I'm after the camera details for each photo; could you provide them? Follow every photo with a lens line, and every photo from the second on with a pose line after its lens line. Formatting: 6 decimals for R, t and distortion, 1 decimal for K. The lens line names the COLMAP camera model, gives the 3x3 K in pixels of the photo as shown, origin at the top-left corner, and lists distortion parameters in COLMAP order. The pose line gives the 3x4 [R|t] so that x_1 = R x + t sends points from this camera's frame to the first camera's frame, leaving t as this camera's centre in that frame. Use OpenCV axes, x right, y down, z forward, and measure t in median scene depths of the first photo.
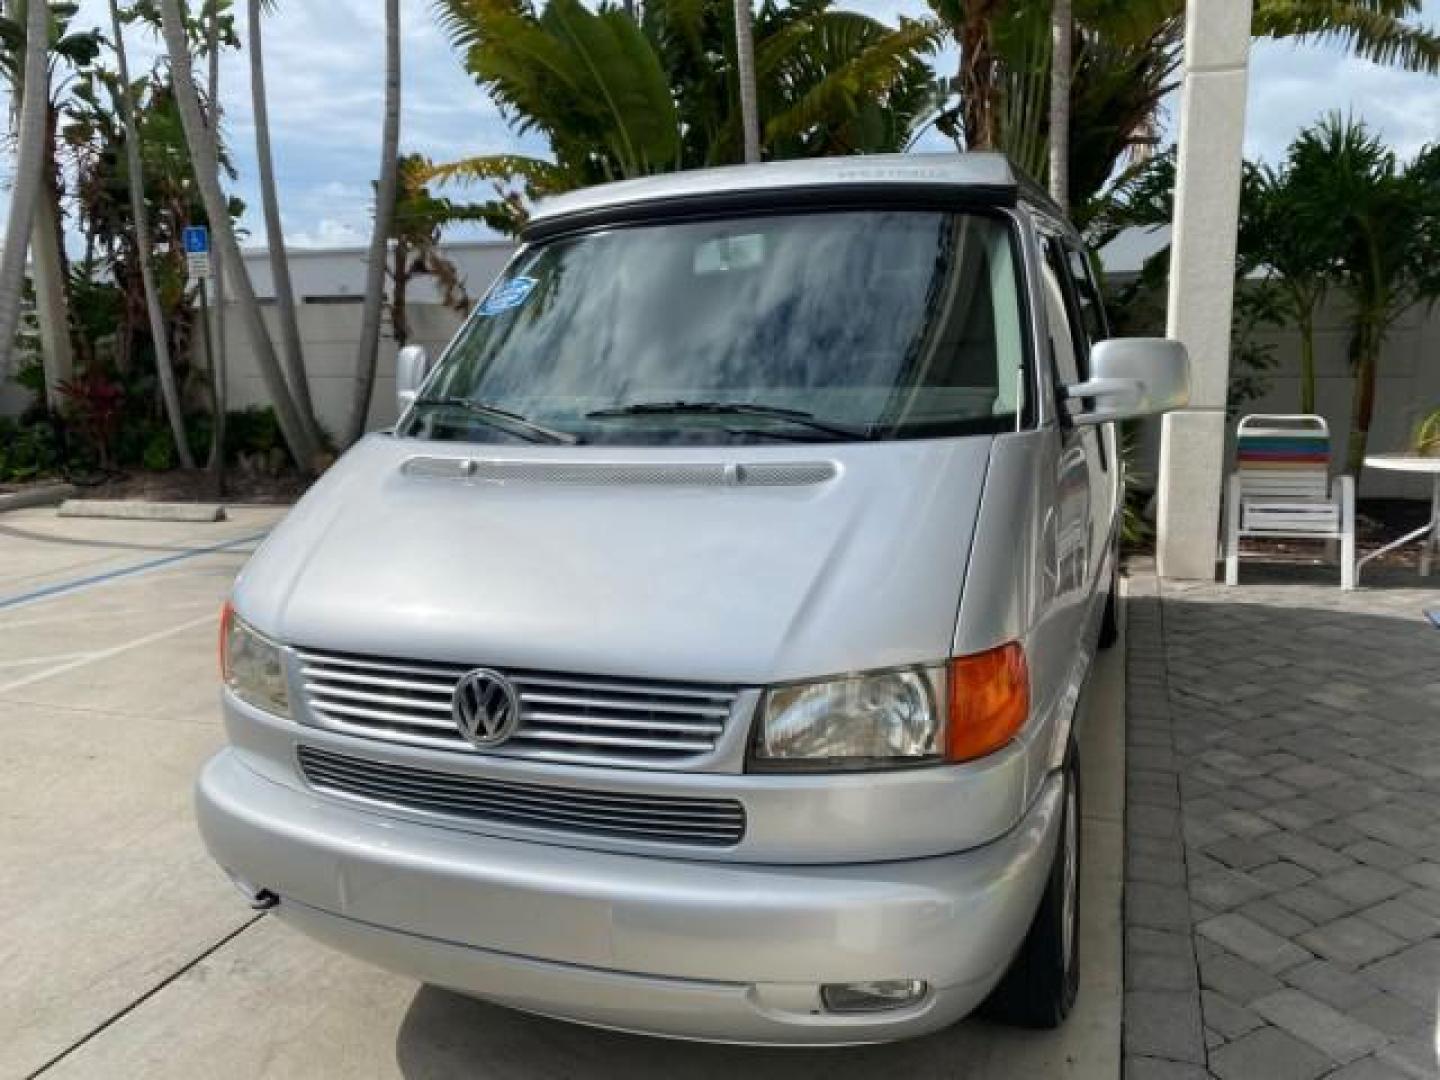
lens RADIAL K [[1096.9, 0, 721.0], [0, 1096.9, 537.5], [0, 0, 1]] dist [0.023359, -0.027192]
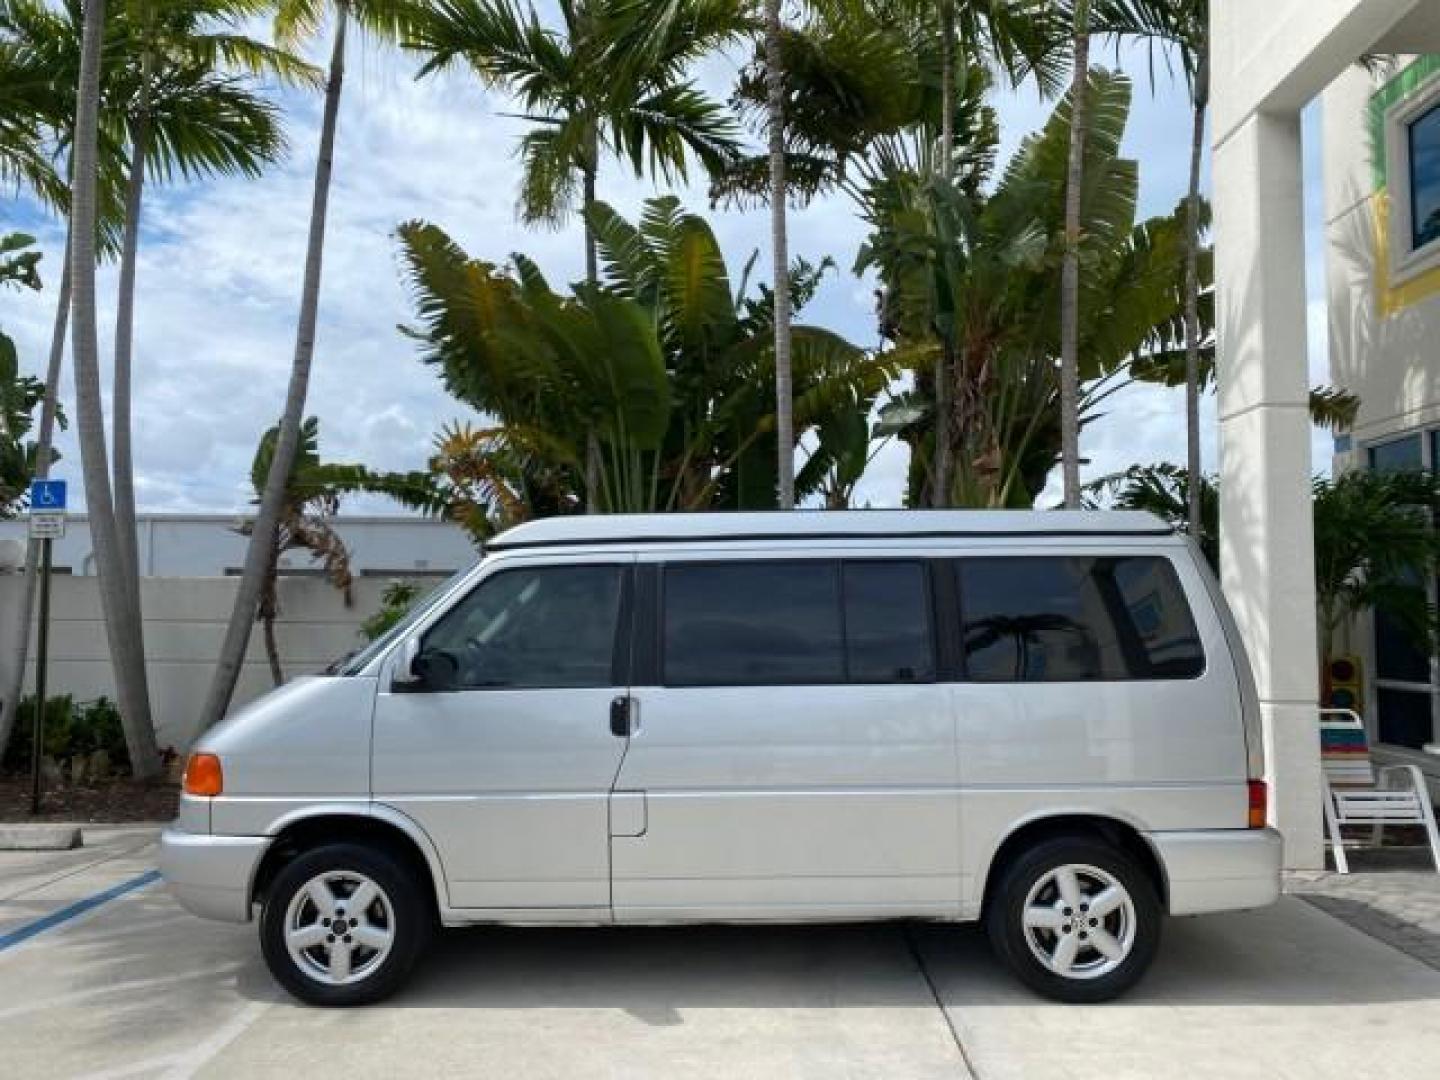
lens RADIAL K [[1096.9, 0, 722.6], [0, 1096.9, 538.2], [0, 0, 1]] dist [0.023359, -0.027192]
pose [[0.946540, 0.048849, 0.318868, -0.316619], [0.035581, 0.966628, -0.253702, -0.014294], [-0.320620, 0.251484, 0.913213, 0.118113]]
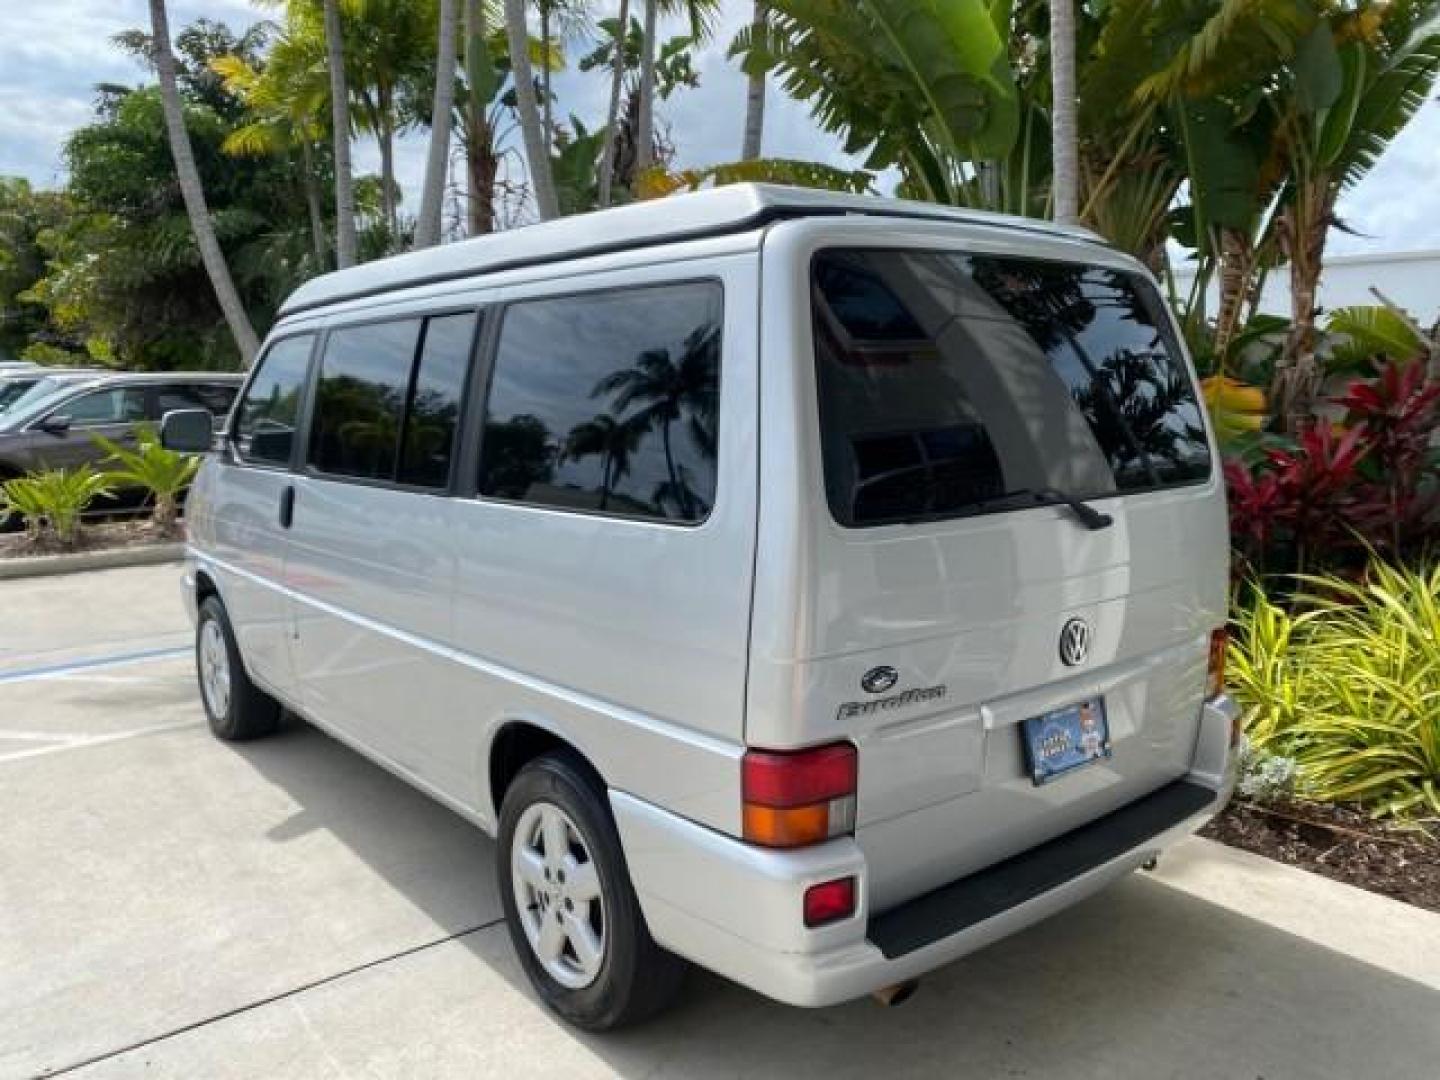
lens RADIAL K [[1103.5, 0, 724.4], [0, 1103.5, 539.9], [0, 0, 1]] dist [0.015951, -0.019999]
pose [[0.858341, 0.098032, -0.503628, 0.196747], [-0.116694, 0.993152, -0.005565, -0.070106], [0.499634, 0.063547, 0.863903, 0.319270]]
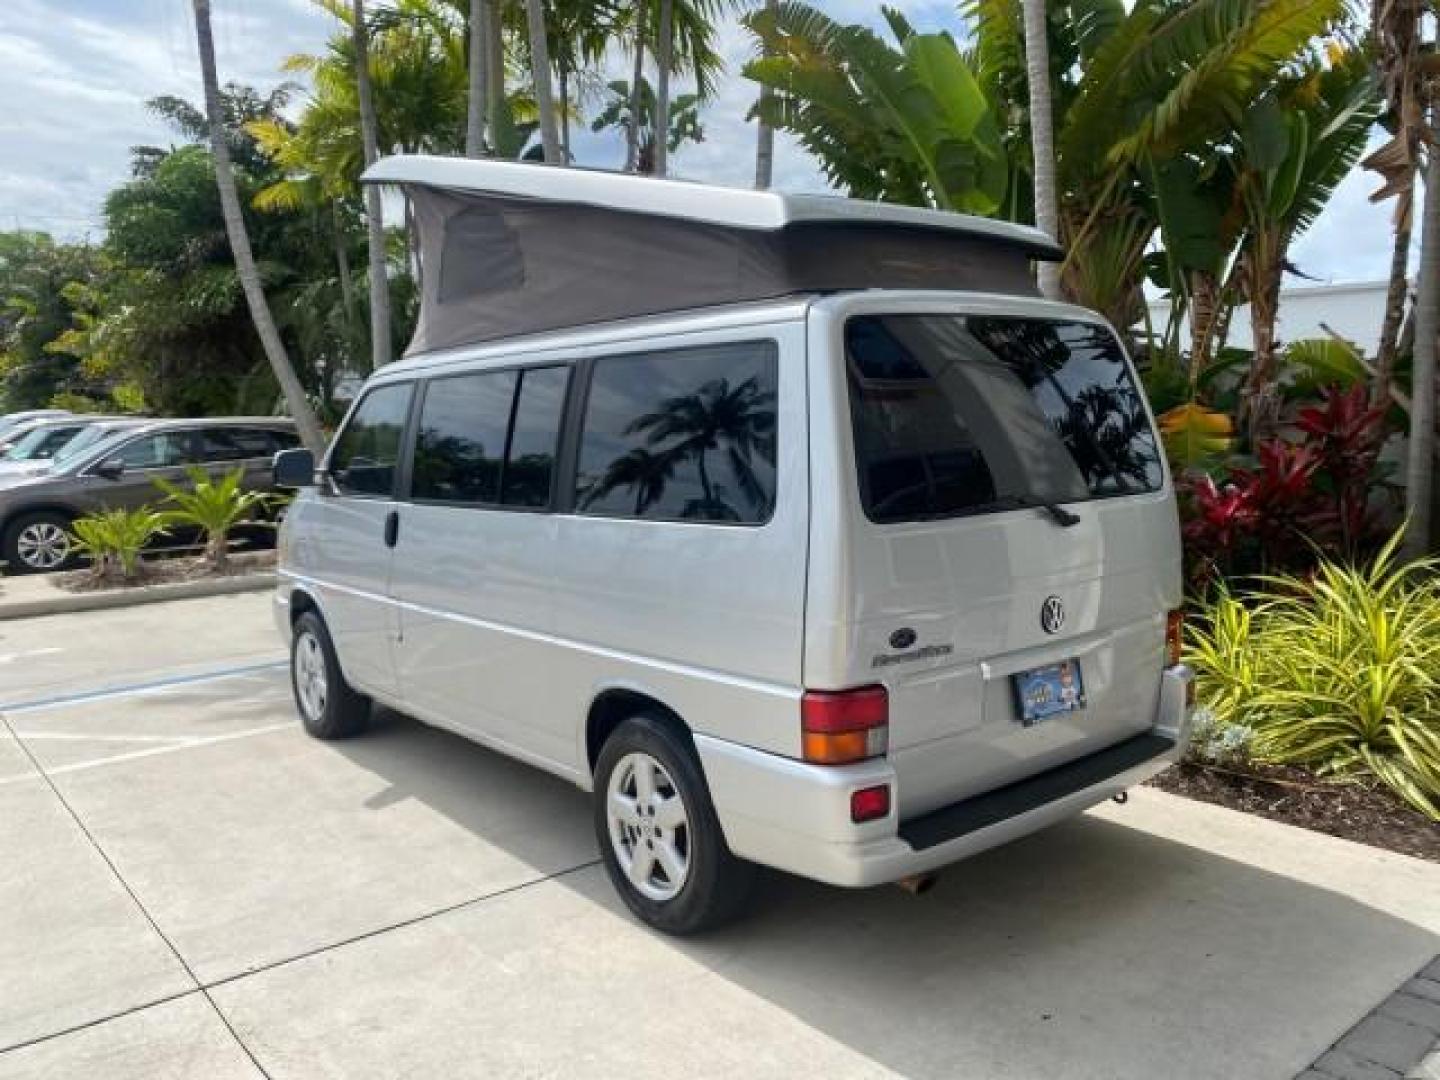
lens RADIAL K [[1103.5, 0, 722.9], [0, 1103.5, 543.8], [0, 0, 1]] dist [0.015951, -0.019999]
pose [[0.858265, 0.068317, -0.508639, 0.224111], [-0.098714, 0.994569, -0.032985, -0.056204], [0.503623, 0.078520, 0.860348, 0.240322]]
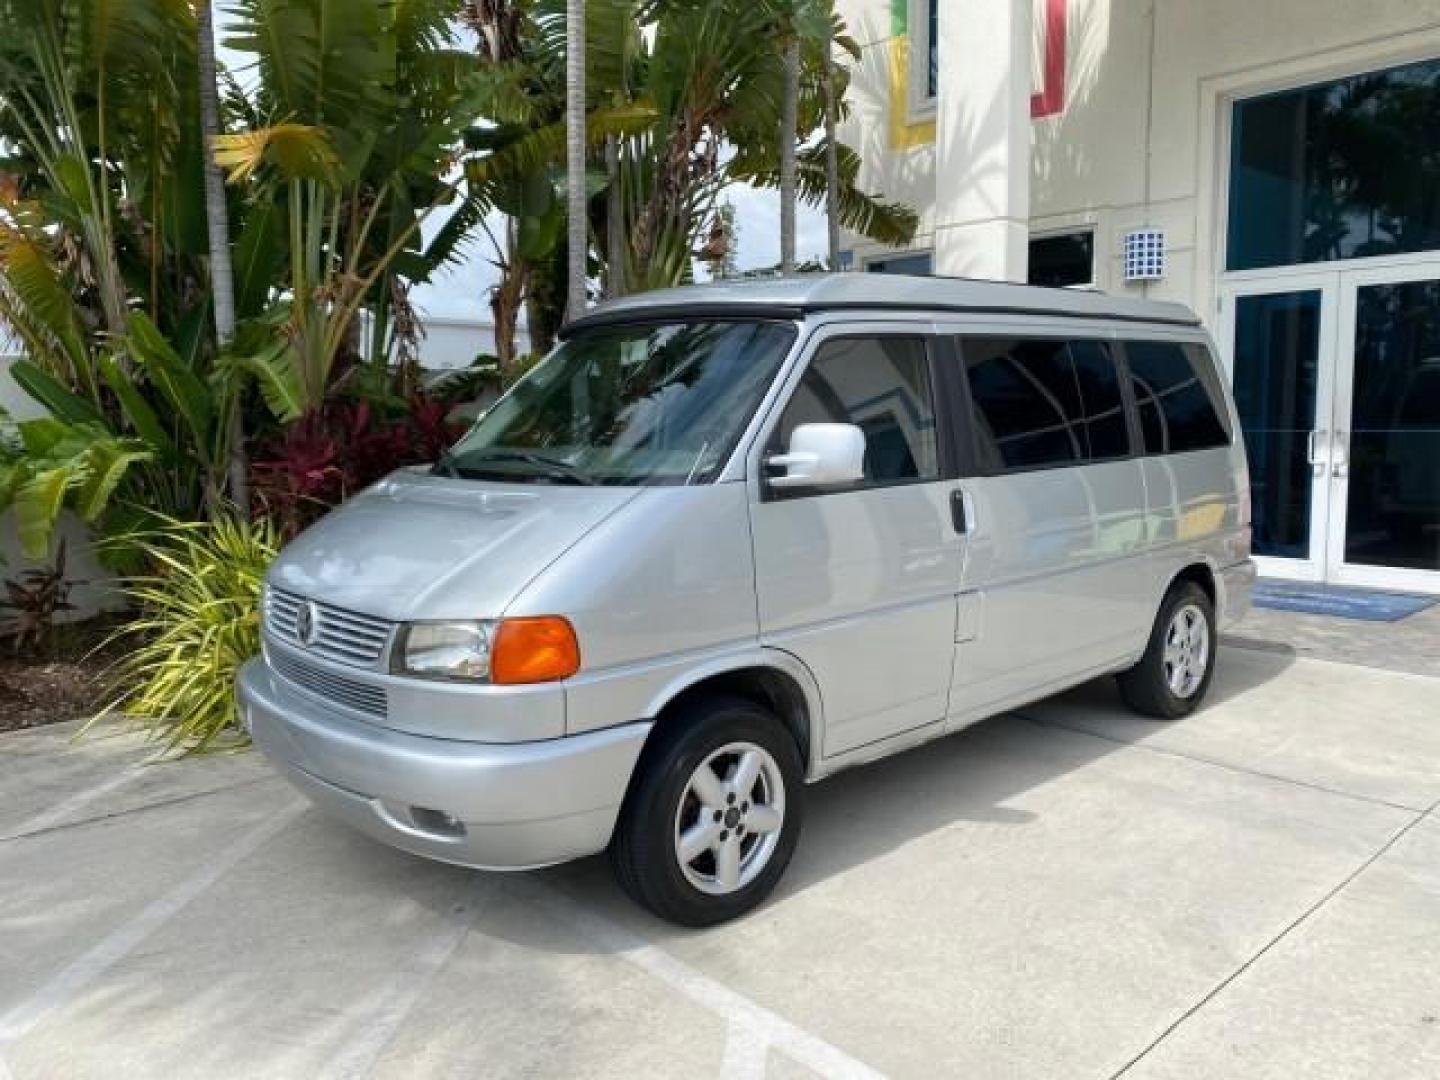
lens RADIAL K [[1096.9, 0, 726.1], [0, 1096.9, 522.5], [0, 0, 1]] dist [0.023359, -0.027192]
pose [[0.469842, -0.071513, 0.879849, -0.639875], [0.164215, 0.986396, -0.007519, -0.073768], [-0.867342, 0.148017, 0.475194, 0.493708]]
